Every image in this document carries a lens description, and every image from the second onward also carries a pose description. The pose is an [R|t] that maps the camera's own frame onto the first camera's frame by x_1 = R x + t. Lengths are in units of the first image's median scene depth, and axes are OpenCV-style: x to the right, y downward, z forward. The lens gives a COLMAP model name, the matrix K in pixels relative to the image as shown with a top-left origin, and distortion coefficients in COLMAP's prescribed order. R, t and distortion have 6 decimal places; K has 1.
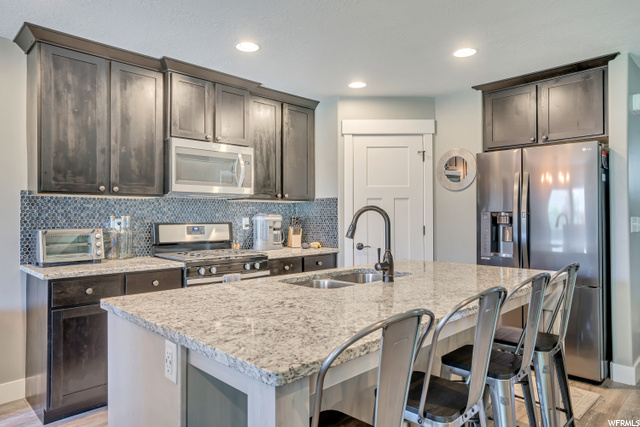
lens RADIAL K [[418.2, 0, 319.8], [0, 418.2, 212.4], [0, 0, 1]] dist [-0.000445, -0.000008]
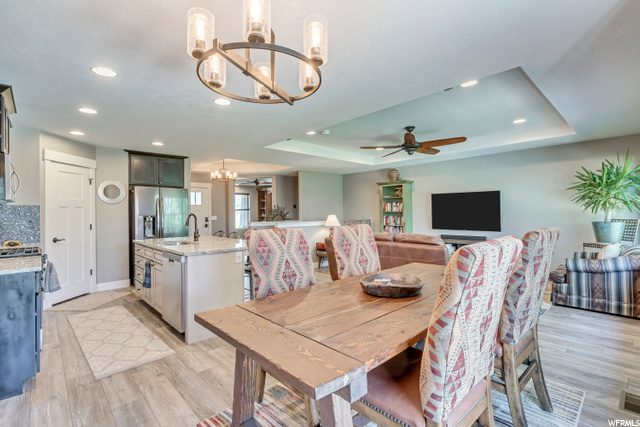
lens RADIAL K [[303.8, 0, 319.9], [0, 303.8, 212.9], [0, 0, 1]] dist [0.000166, 0.000007]
pose [[0.028119, 0.011239, 0.999541, -0.908955], [0.001520, 0.999935, -0.011286, 0.001823], [-0.999603, 0.001837, 0.028100, 0.073001]]
